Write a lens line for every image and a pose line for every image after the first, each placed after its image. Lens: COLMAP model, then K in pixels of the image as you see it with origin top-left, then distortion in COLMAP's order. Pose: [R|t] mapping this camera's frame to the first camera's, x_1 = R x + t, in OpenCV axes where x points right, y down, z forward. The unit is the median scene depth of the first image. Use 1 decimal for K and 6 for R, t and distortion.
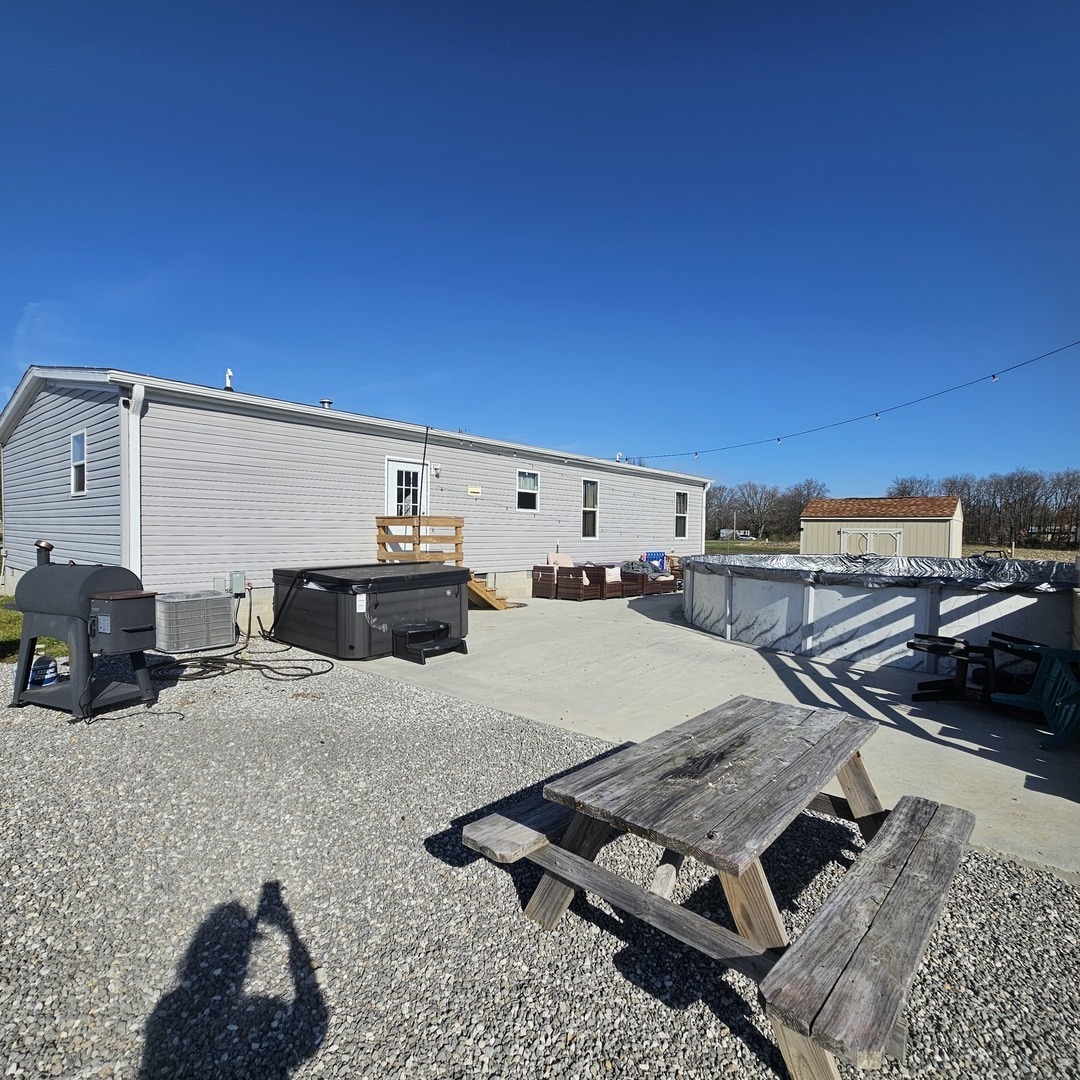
lens RADIAL K [[586.6, 0, 537.3], [0, 586.6, 548.4], [0, 0, 1]] dist [-0.003033, 0.000755]
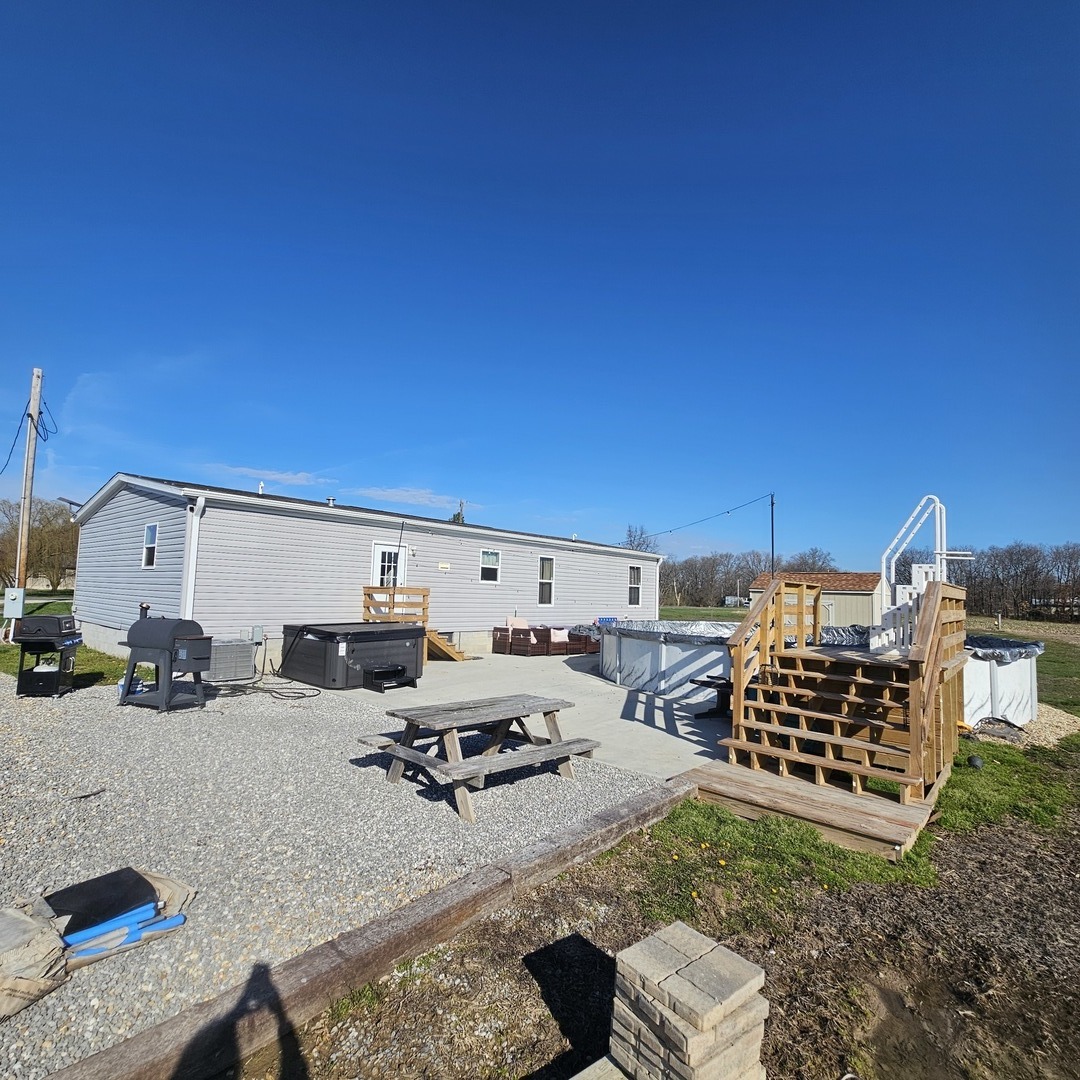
lens RADIAL K [[586.6, 0, 537.3], [0, 586.6, 548.4], [0, 0, 1]] dist [-0.003033, 0.000755]
pose [[0.999674, 0.015028, -0.020622, 0.142057], [-0.017169, 0.994013, -0.107909, -0.003967], [0.018877, 0.108228, 0.993947, -0.313089]]
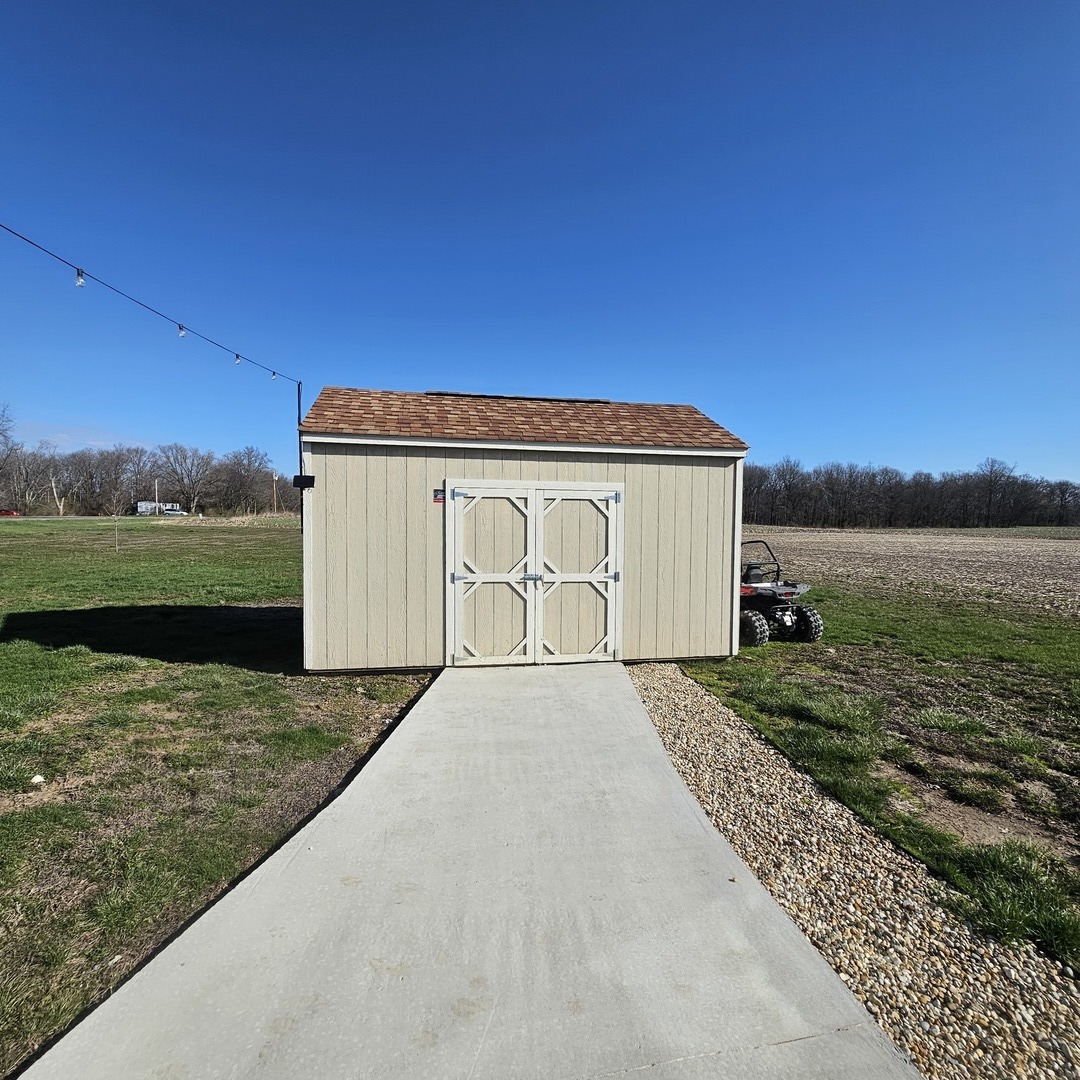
lens RADIAL K [[587.6, 0, 535.3], [0, 587.6, 546.0], [0, 0, 1]] dist [-0.001805, 0.002346]
pose [[0.632005, -0.050638, 0.773308, 0.701402], [0.019786, 0.998592, 0.049219, -0.033411], [-0.774712, -0.015806, 0.632117, 1.699448]]
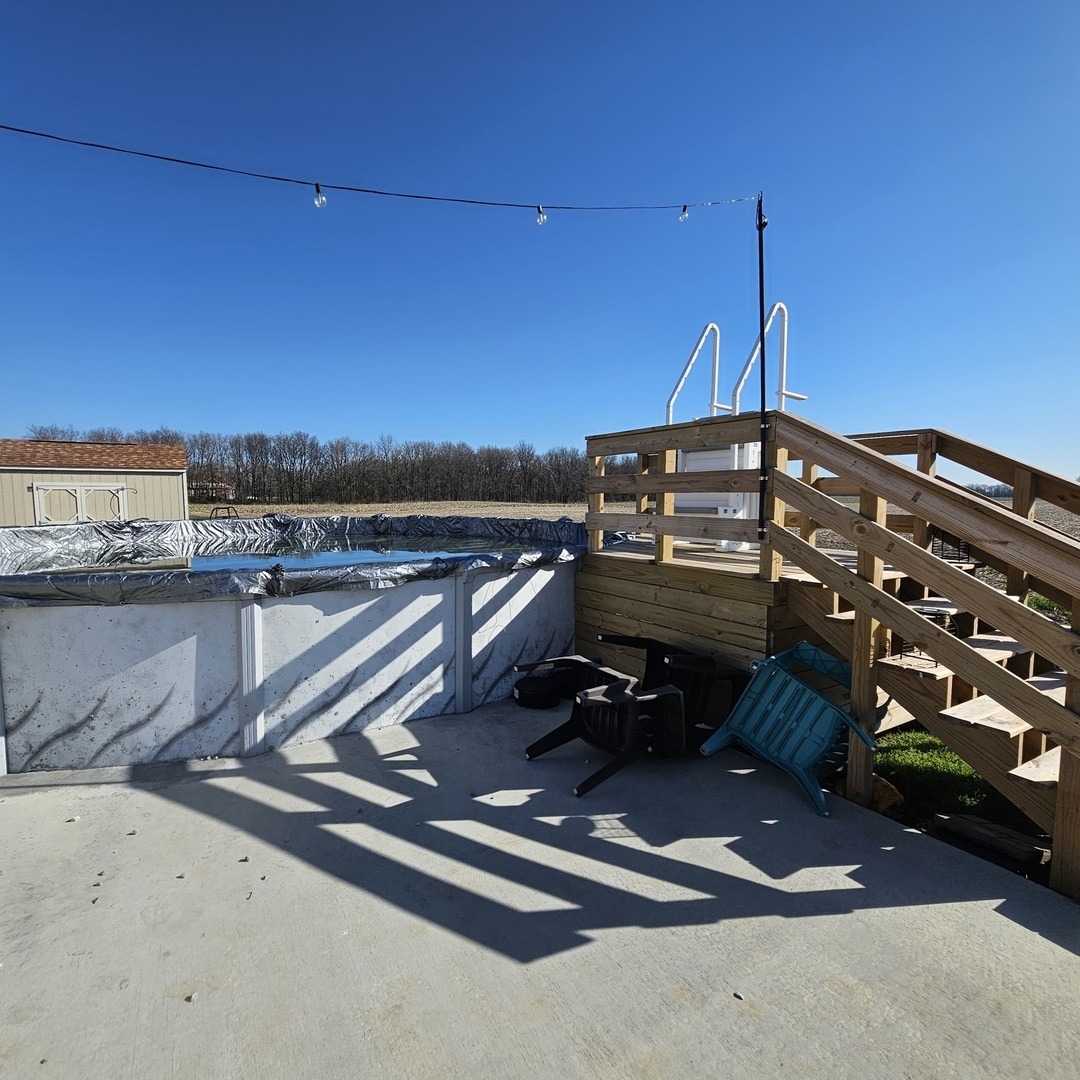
lens RADIAL K [[587.6, 0, 535.3], [0, 587.6, 546.0], [0, 0, 1]] dist [-0.001805, 0.002346]
pose [[0.305228, -0.100140, 0.946999, 0.077272], [0.033626, 0.994969, 0.094375, -0.011770], [-0.951686, 0.003038, 0.307059, 0.483267]]
